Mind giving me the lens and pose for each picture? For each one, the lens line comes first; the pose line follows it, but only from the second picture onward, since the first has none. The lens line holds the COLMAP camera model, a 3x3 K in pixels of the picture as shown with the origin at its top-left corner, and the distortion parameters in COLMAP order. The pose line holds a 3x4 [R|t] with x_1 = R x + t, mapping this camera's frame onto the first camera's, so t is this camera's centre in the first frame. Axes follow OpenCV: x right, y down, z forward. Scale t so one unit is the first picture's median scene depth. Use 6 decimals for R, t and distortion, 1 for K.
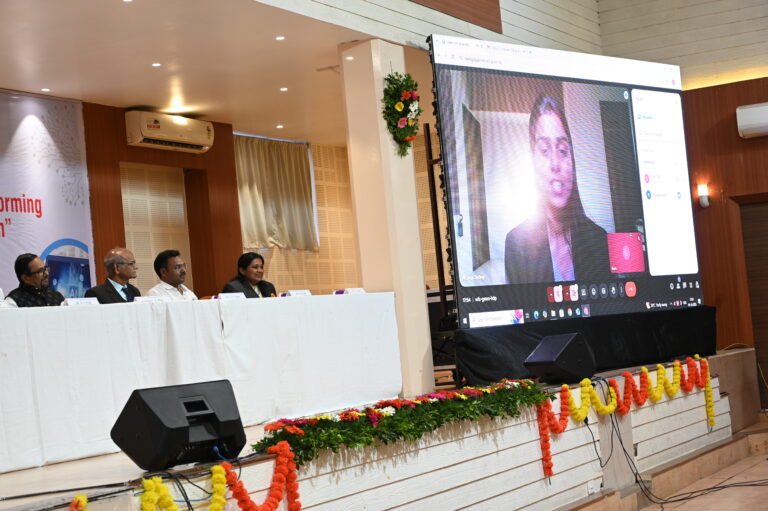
lens RADIAL K [[1395.9, 0, 384.0], [0, 1395.9, 255.5], [0, 0, 1]] dist [-0.055667, -0.076384]
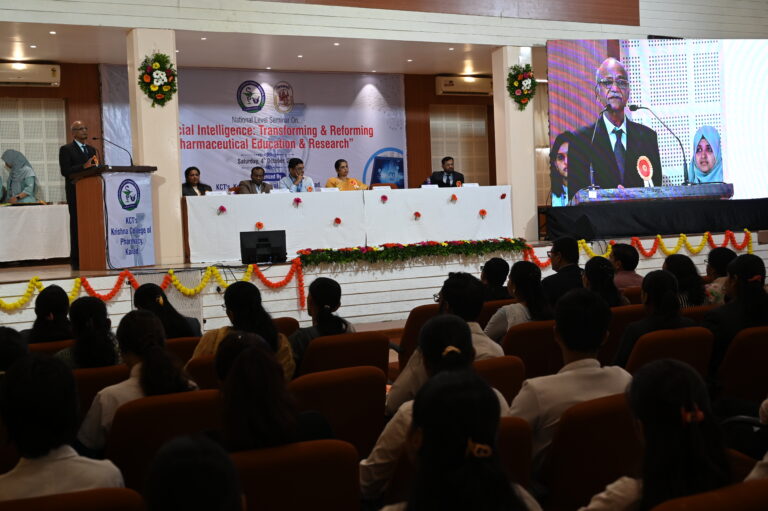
lens RADIAL K [[1019.3, 0, 384.0], [0, 1019.3, 255.5], [0, 0, 1]] dist [-0.001789, 0.006050]
pose [[0.843149, 0.083467, -0.531161, 0.546140], [-0.008174, 0.989753, 0.142555, -0.067253], [0.537617, -0.115853, 0.835192, -0.213453]]
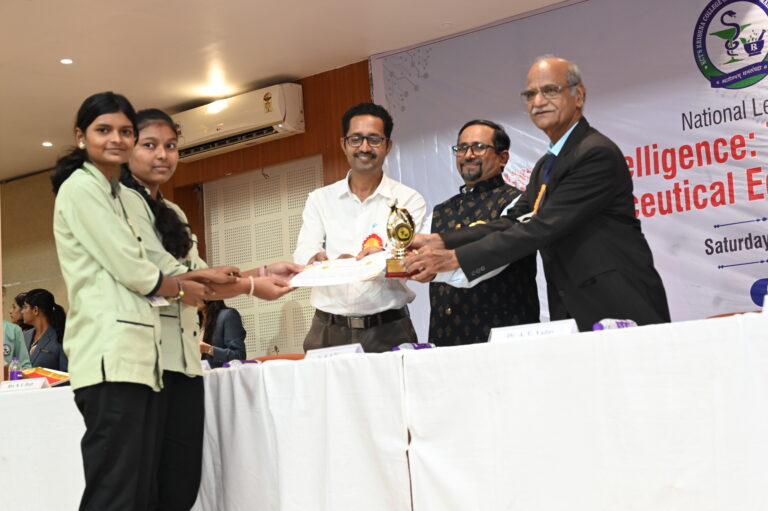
lens RADIAL K [[1253.2, 0, 384.0], [0, 1253.2, 255.5], [0, 0, 1]] dist [0.004529, -0.022369]
pose [[-0.182834, -0.016592, -0.983004, 0.200519], [0.131521, 0.990458, -0.041180, 0.010089], [0.974307, -0.136815, -0.178907, 0.780770]]
